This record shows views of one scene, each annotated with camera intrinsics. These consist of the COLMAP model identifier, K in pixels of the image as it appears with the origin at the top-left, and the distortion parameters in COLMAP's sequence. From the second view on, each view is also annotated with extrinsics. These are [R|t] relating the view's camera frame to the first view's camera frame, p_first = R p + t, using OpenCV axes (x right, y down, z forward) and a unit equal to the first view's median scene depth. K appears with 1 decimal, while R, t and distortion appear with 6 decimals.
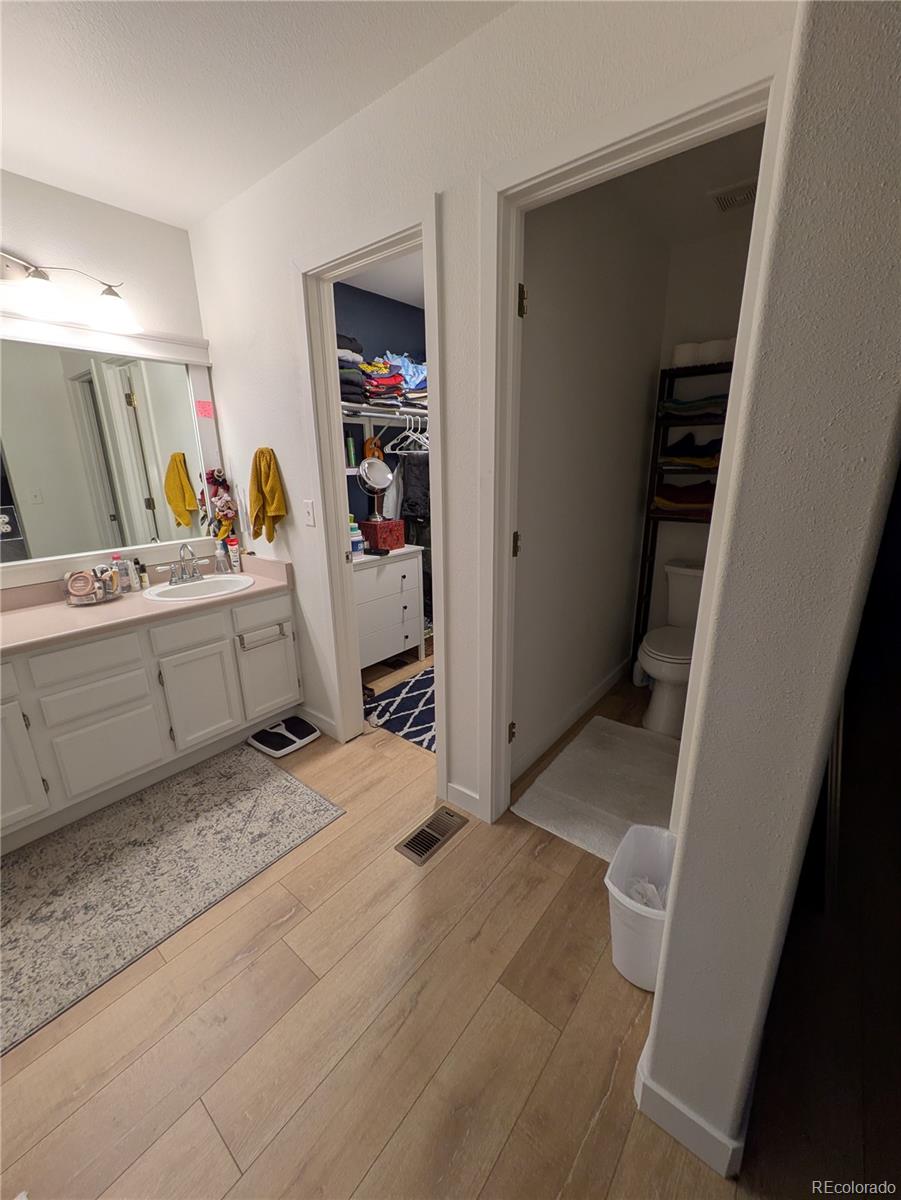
lens RADIAL K [[474.3, 0, 451.5], [0, 474.3, 600.1], [0, 0, 1]] dist [0.000775, -0.000035]
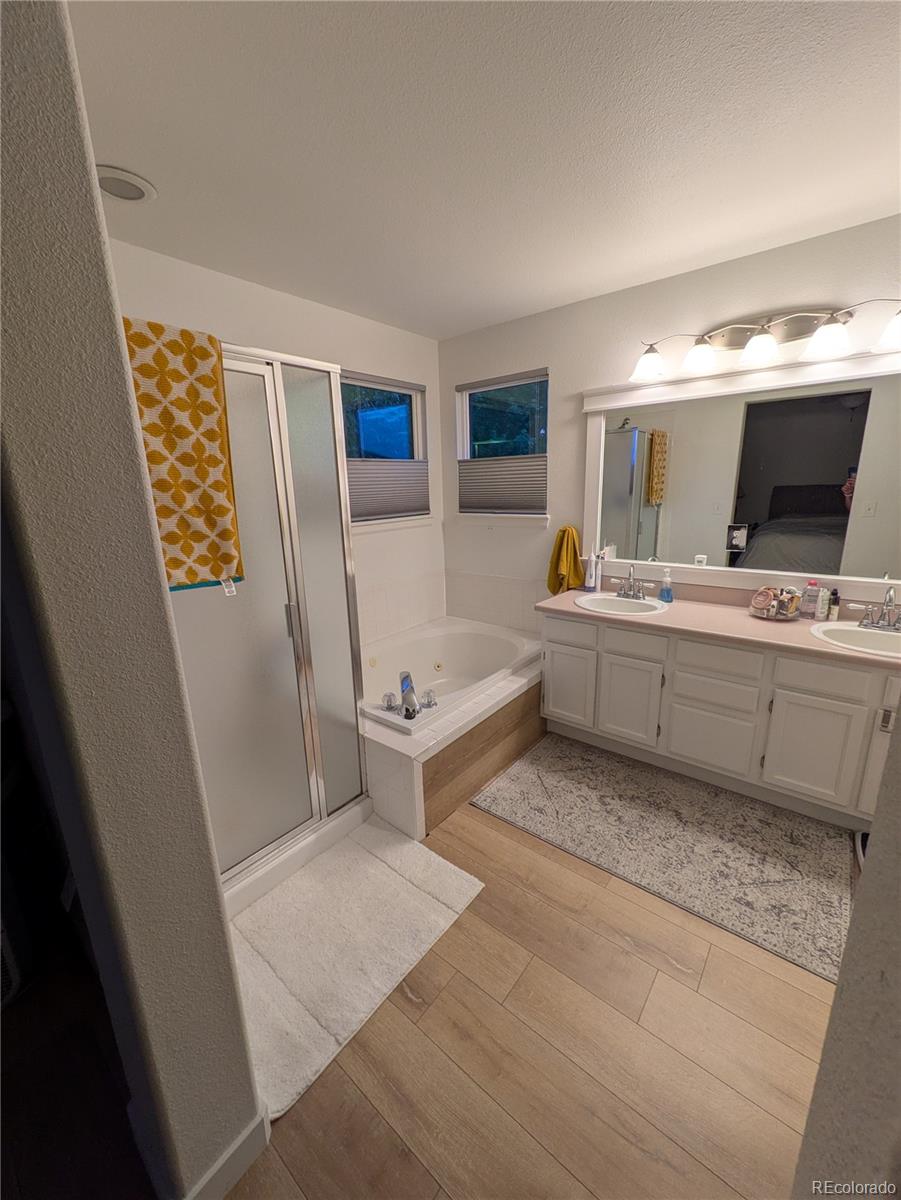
lens RADIAL K [[474.3, 0, 451.5], [0, 474.3, 600.1], [0, 0, 1]] dist [0.000775, -0.000035]
pose [[-0.002172, 0.254592, -0.967046, 0.324797], [-0.252660, 0.935533, 0.246863, -0.129865], [0.967553, 0.244870, 0.062293, 0.236016]]
